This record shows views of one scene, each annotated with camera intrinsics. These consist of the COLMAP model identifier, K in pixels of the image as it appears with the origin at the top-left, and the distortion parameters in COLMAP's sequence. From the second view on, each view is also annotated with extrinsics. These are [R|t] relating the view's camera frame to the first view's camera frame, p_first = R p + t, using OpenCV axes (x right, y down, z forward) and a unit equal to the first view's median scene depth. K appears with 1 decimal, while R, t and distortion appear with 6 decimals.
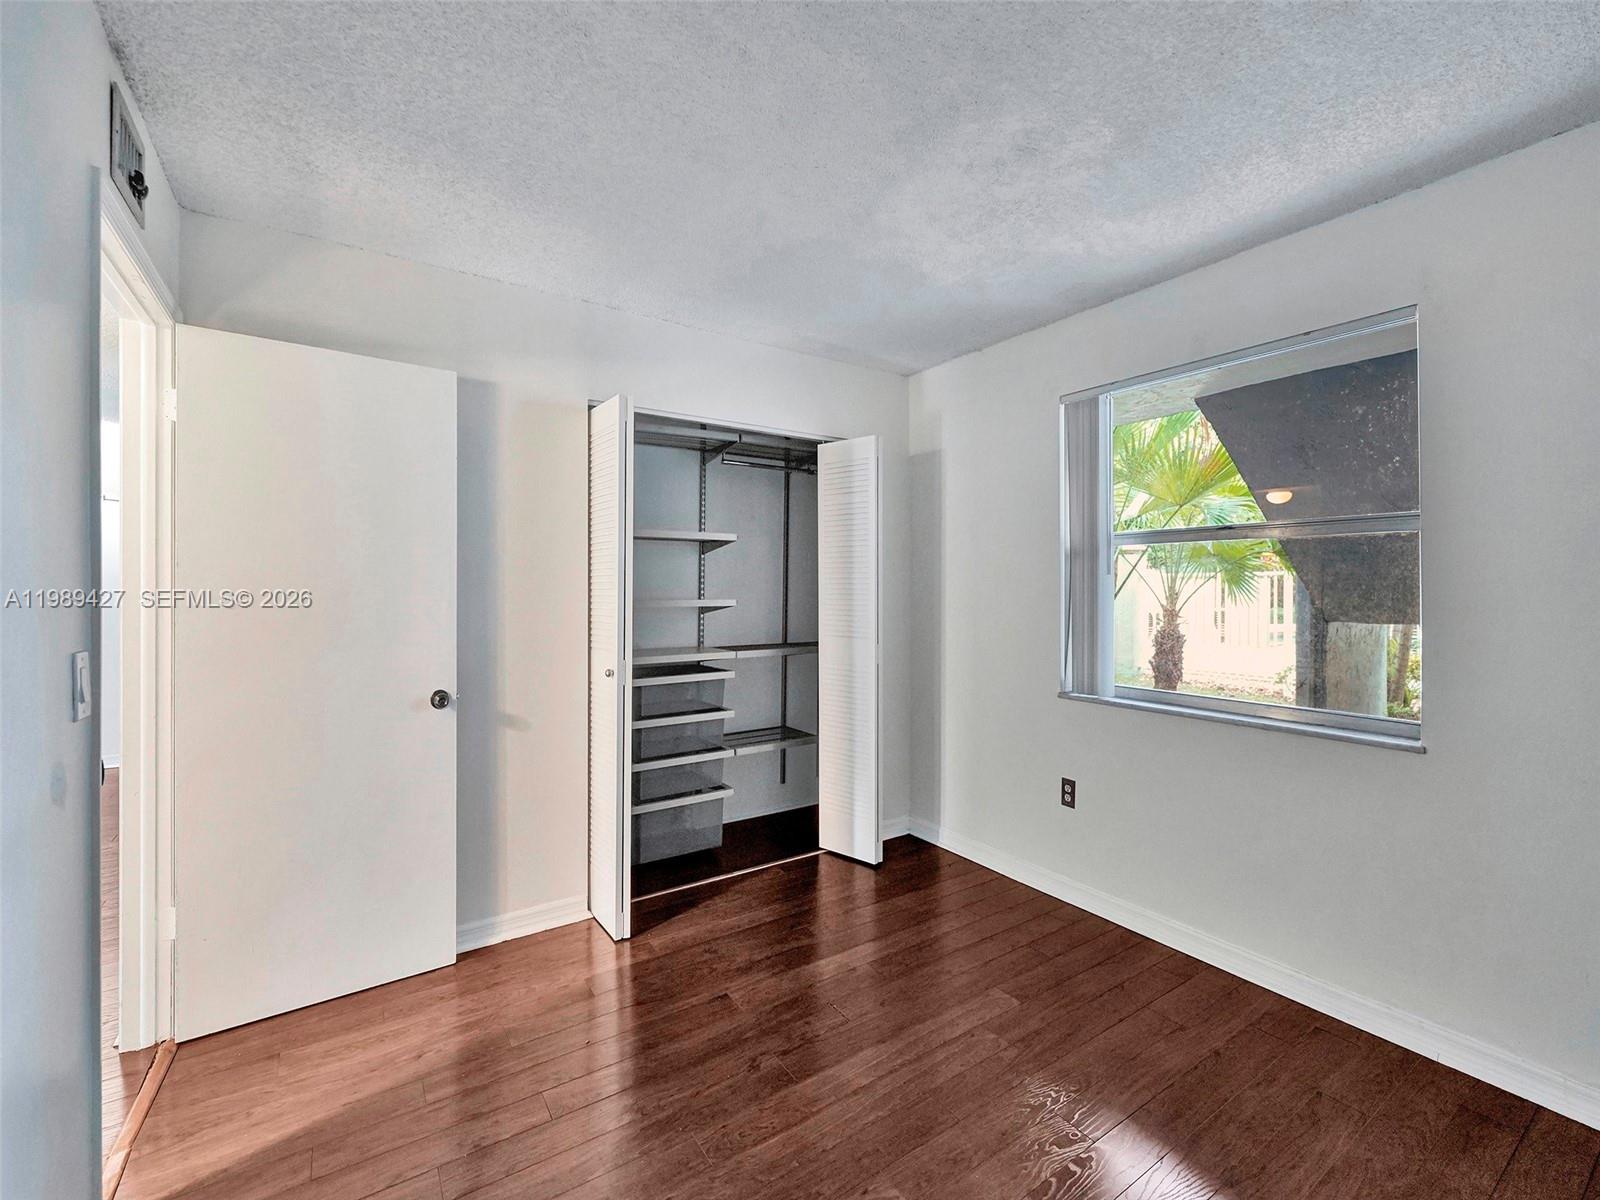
lens RADIAL K [[687.4, 0, 801.3], [0, 687.4, 587.5], [0, 0, 1]] dist [-0.000600, 0.000566]
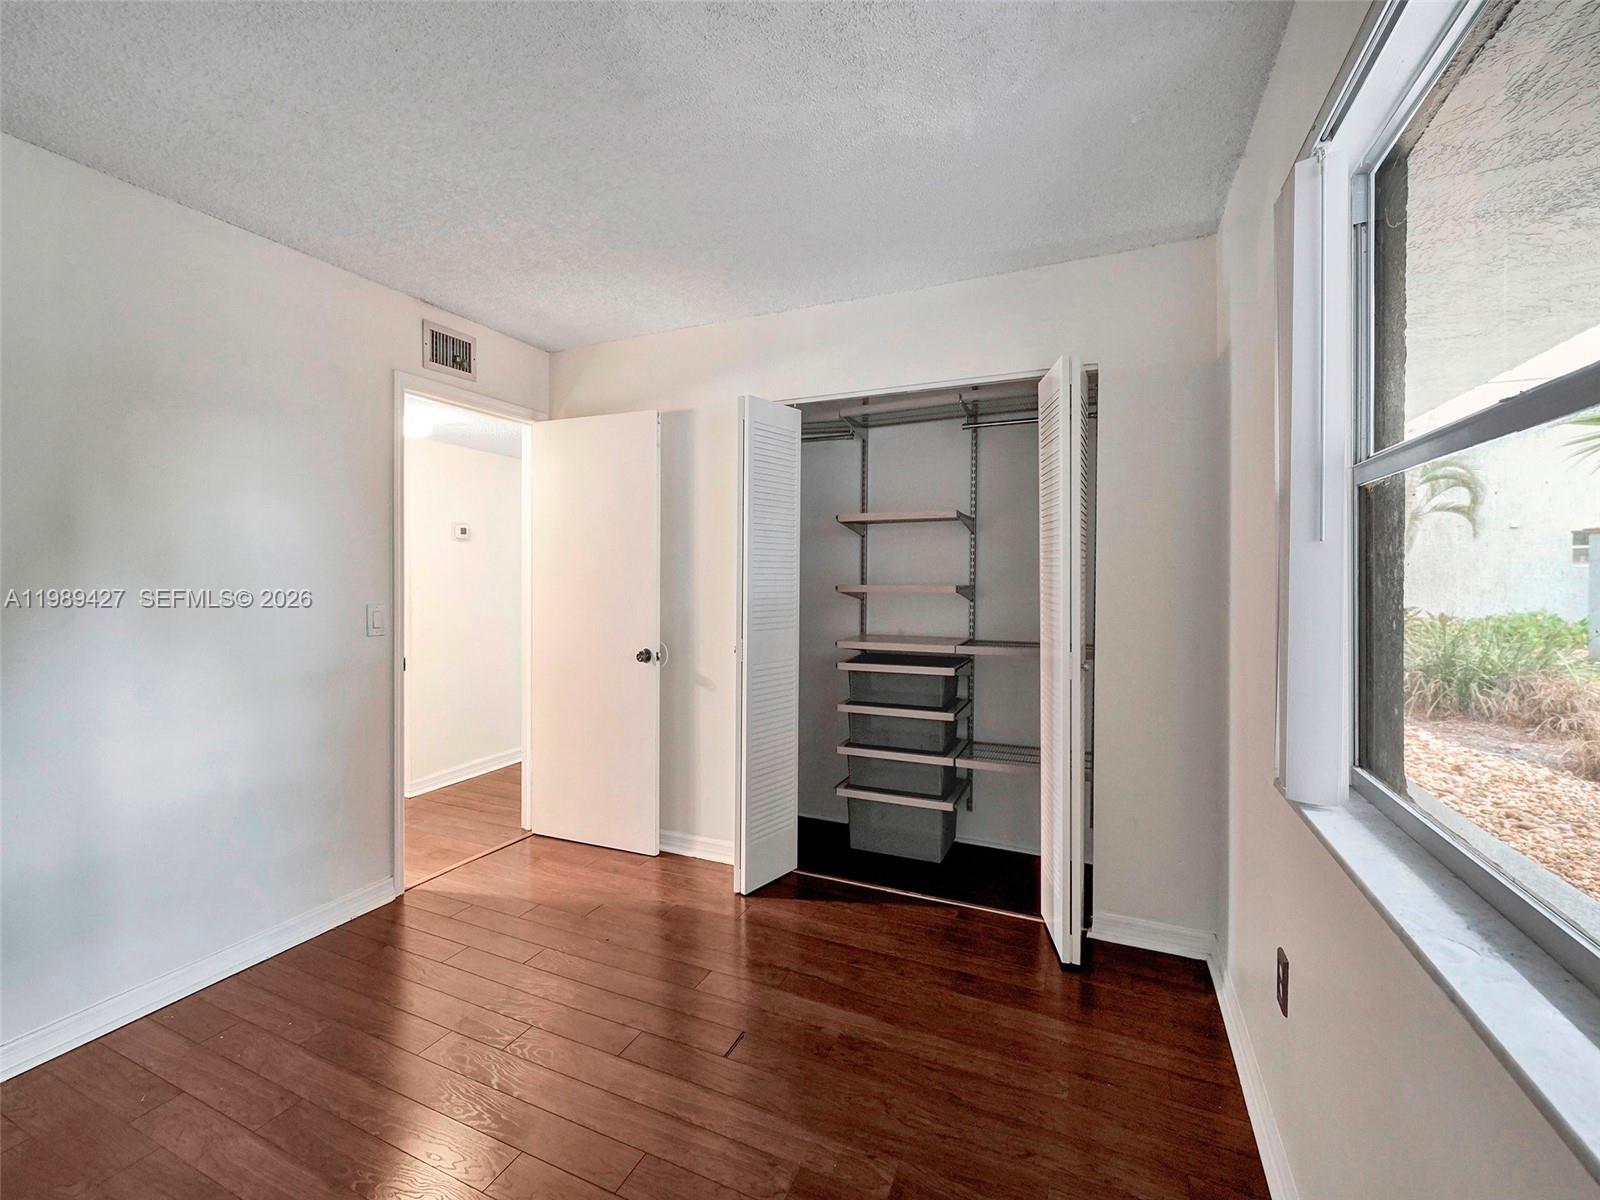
lens RADIAL K [[687.2, 0, 782.1], [0, 687.2, 569.9], [0, 0, 1]] dist [-0.001184, 0.000057]
pose [[0.517547, -0.008236, -0.855615, 0.626691], [0.002748, 0.999965, -0.007964, 0.004878], [0.855650, 0.001771, 0.517551, 0.430618]]
